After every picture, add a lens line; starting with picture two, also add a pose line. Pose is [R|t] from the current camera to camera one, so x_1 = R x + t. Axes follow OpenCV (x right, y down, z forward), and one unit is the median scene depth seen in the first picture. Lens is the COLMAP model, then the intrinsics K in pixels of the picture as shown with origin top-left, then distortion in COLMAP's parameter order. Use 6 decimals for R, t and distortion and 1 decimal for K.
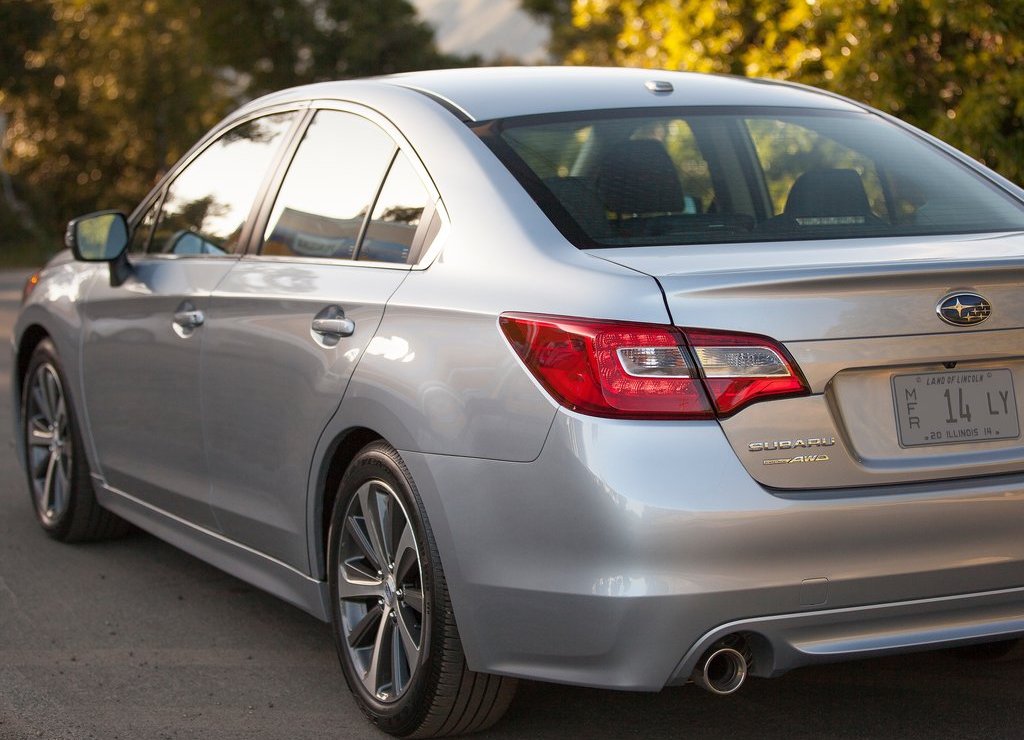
lens RADIAL K [[2922.1, 0, 512.0], [0, 2922.1, 370.0], [0, 0, 1]] dist [0.030407, -6.604868]
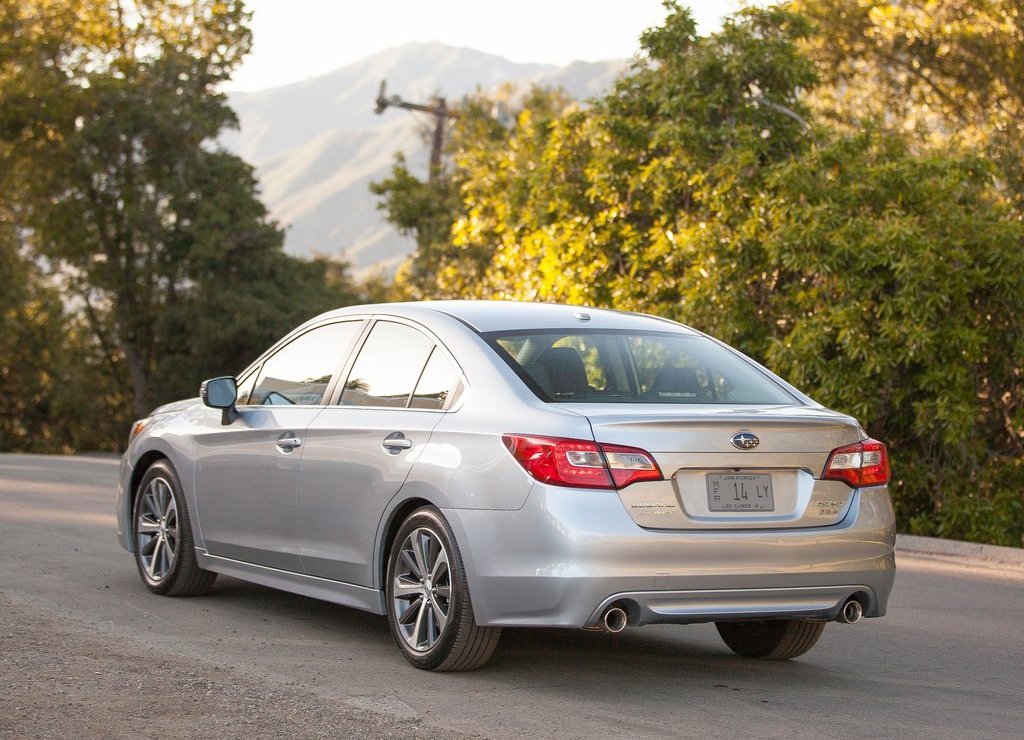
lens RADIAL K [[2922.1, 0, 512.0], [0, 2922.1, 370.0], [0, 0, 1]] dist [0.030407, -6.604868]
pose [[0.997829, 0.042657, 0.050172, -0.087074], [-0.038944, 0.996587, -0.072786, 0.070797], [-0.053105, 0.070675, 0.996085, -0.820413]]
